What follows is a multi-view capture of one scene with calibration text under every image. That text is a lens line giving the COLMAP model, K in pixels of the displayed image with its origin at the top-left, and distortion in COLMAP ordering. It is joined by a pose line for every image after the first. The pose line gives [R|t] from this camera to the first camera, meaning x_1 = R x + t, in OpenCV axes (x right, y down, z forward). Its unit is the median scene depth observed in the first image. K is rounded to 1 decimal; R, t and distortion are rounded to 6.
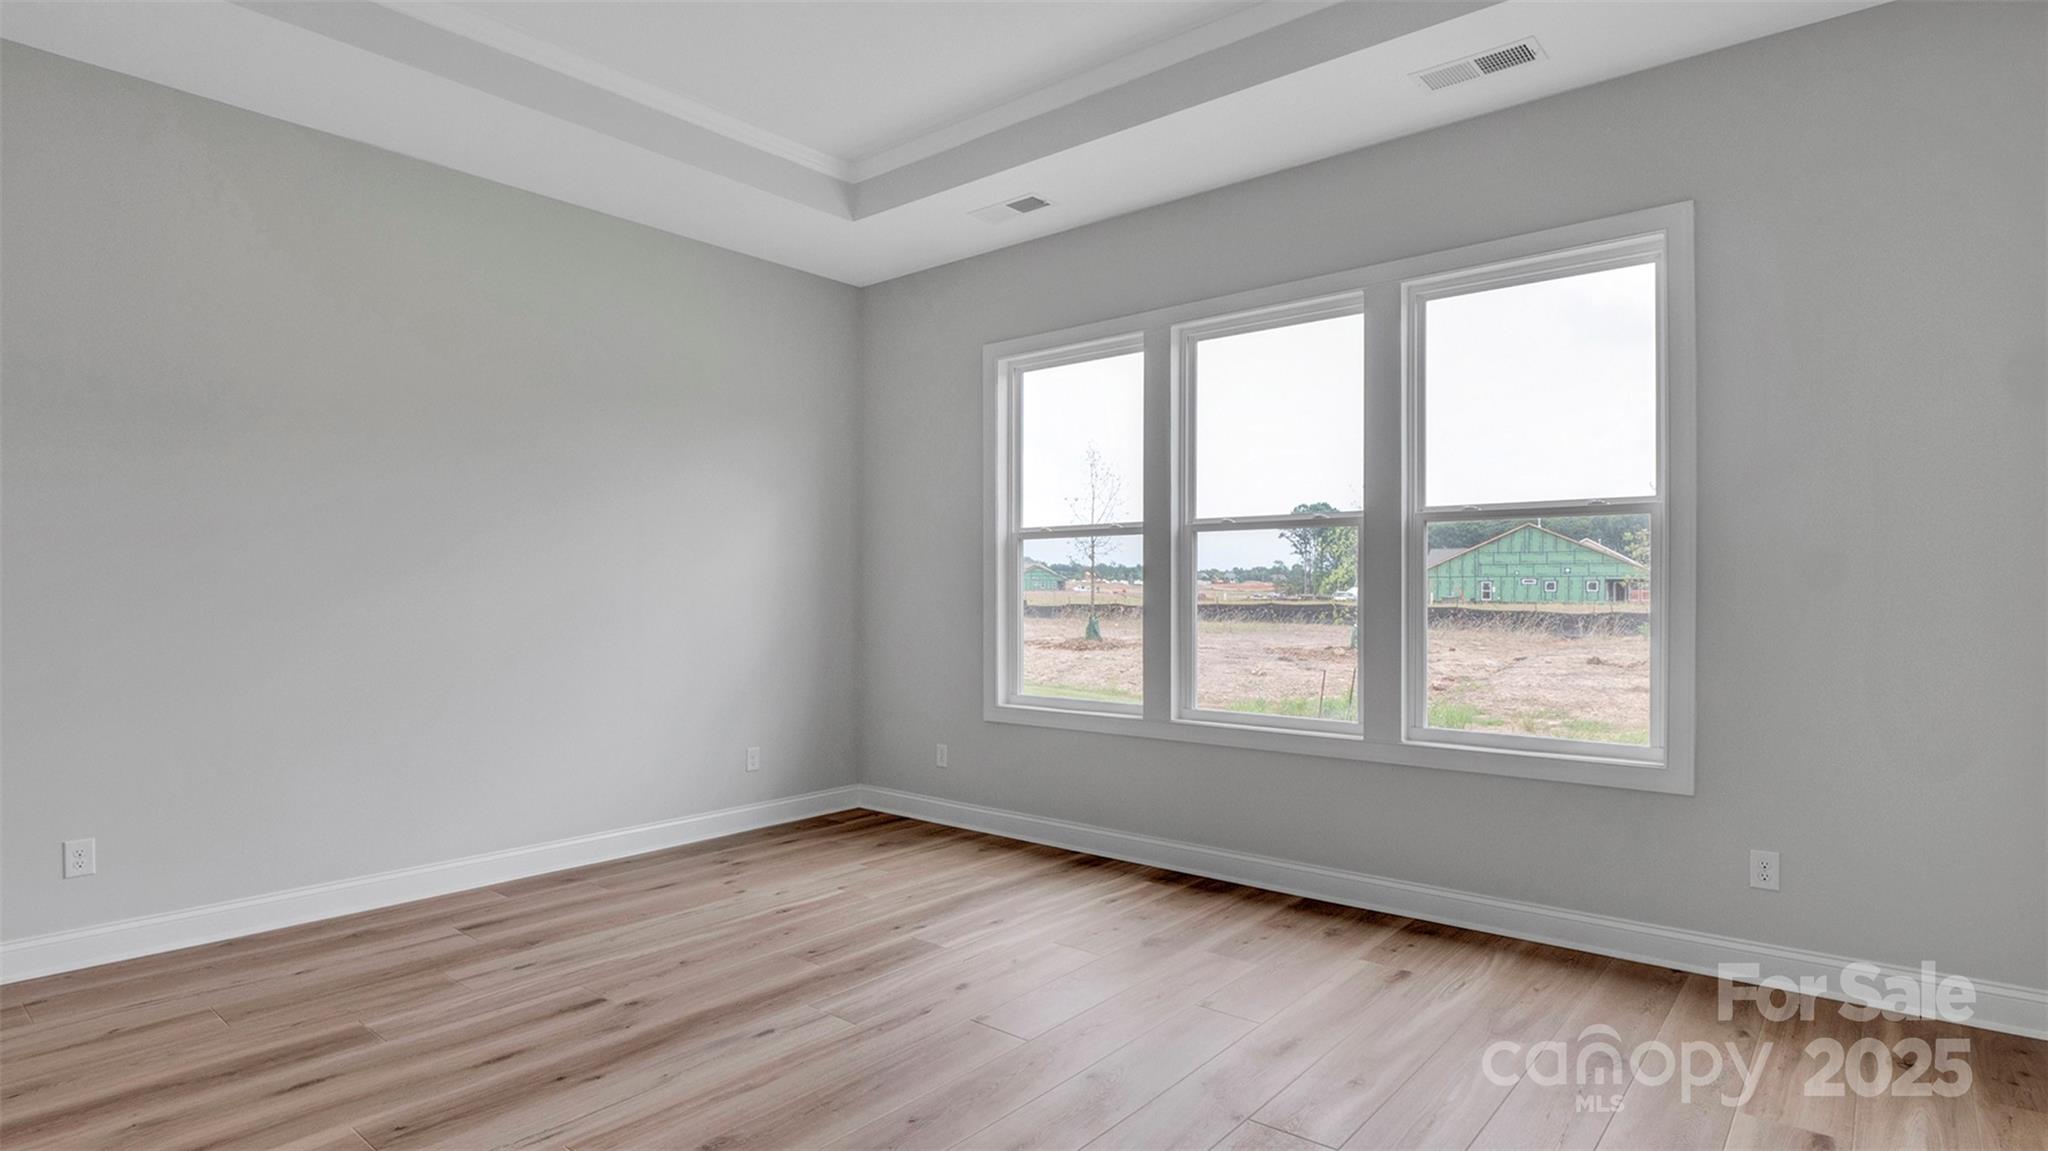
lens RADIAL K [[1105.6, 0, 1018.8], [0, 1105.6, 544.6], [0, 0, 1]] dist [-0.002974, -0.002766]
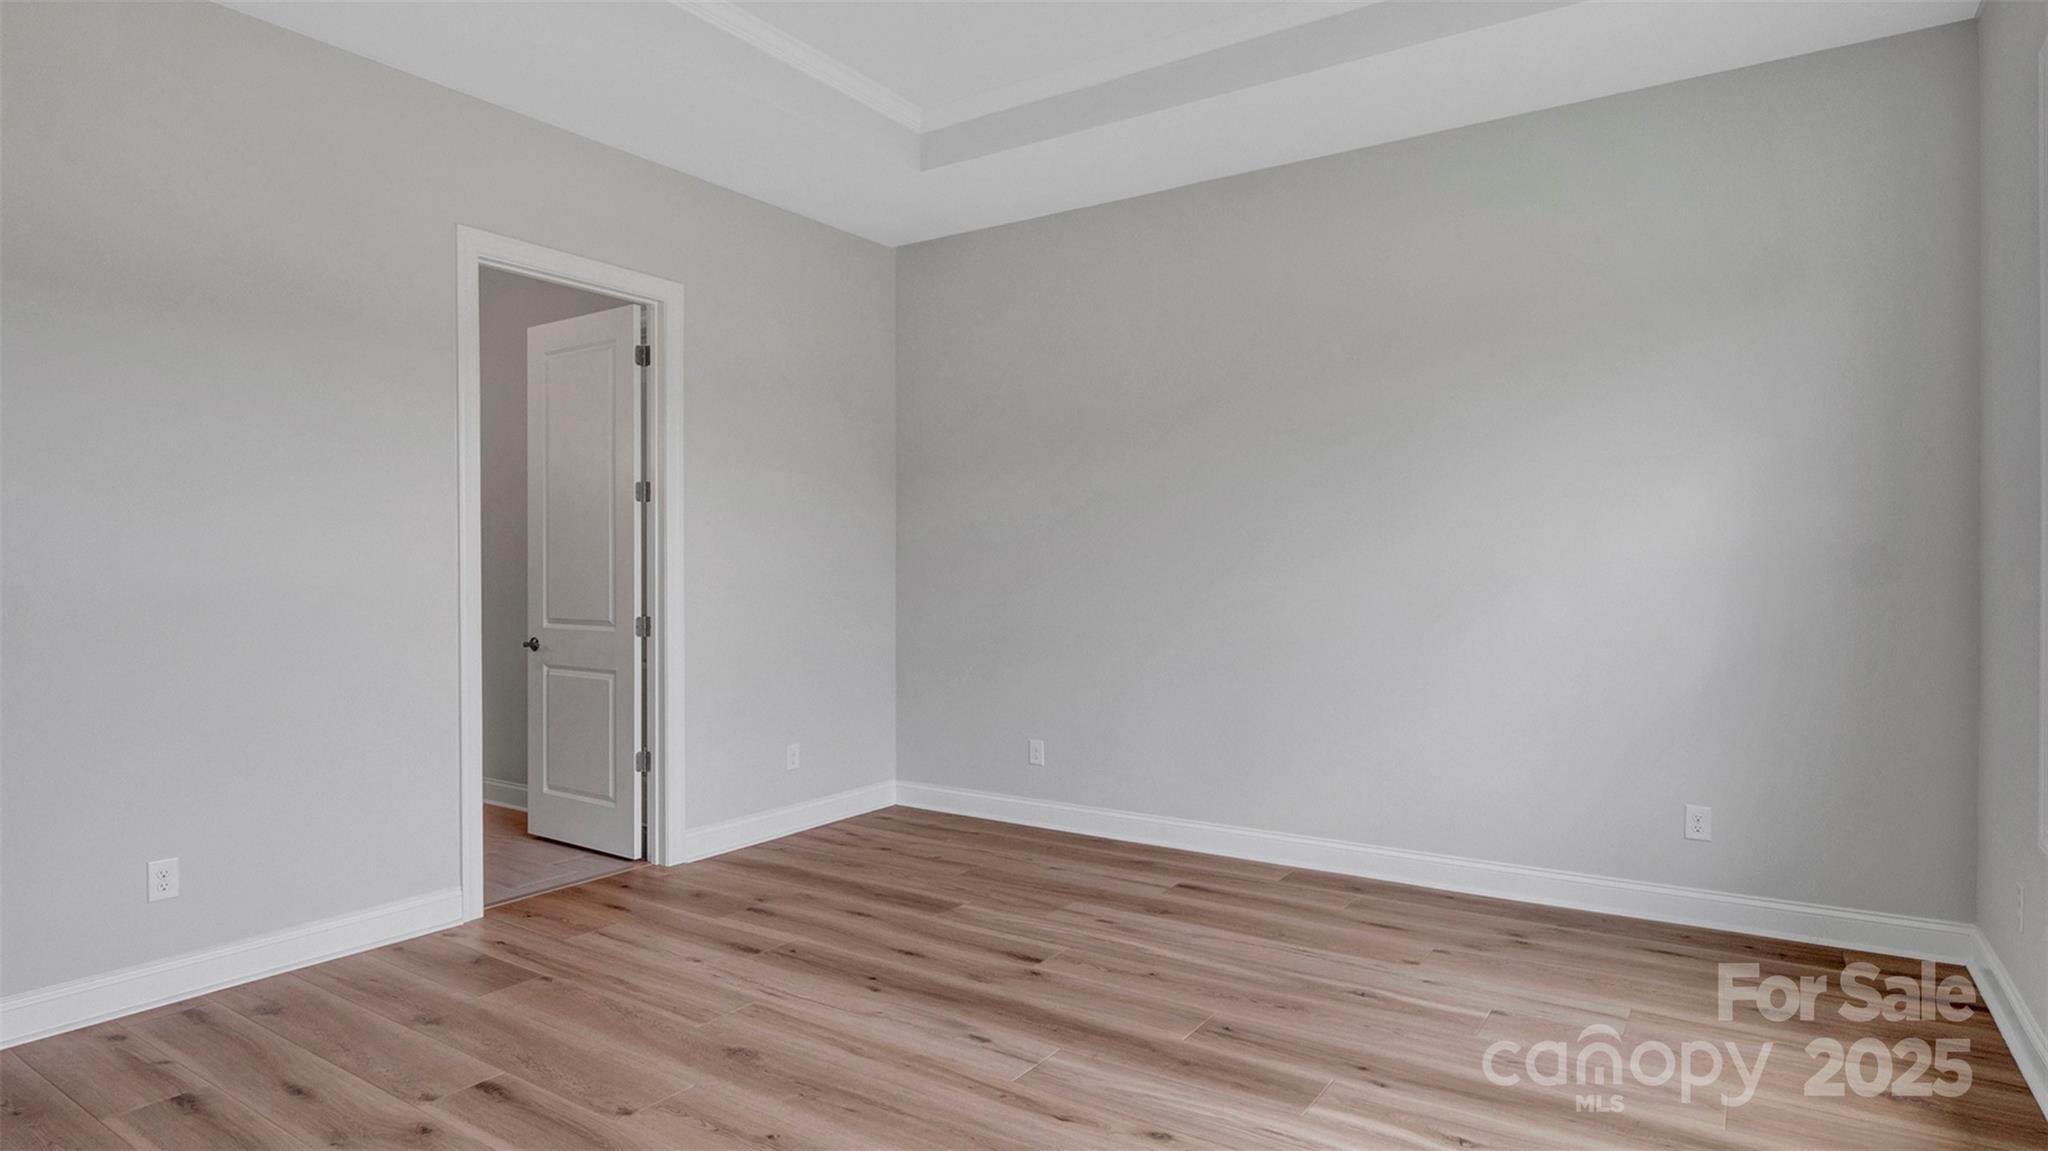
lens RADIAL K [[1105.6, 0, 1018.8], [0, 1105.6, 544.6], [0, 0, 1]] dist [-0.002974, -0.002766]
pose [[0.072172, -0.026865, -0.997030, 0.627958], [0.043110, 0.998787, -0.023792, 0.033479], [0.996460, -0.041265, 0.073243, 0.835636]]
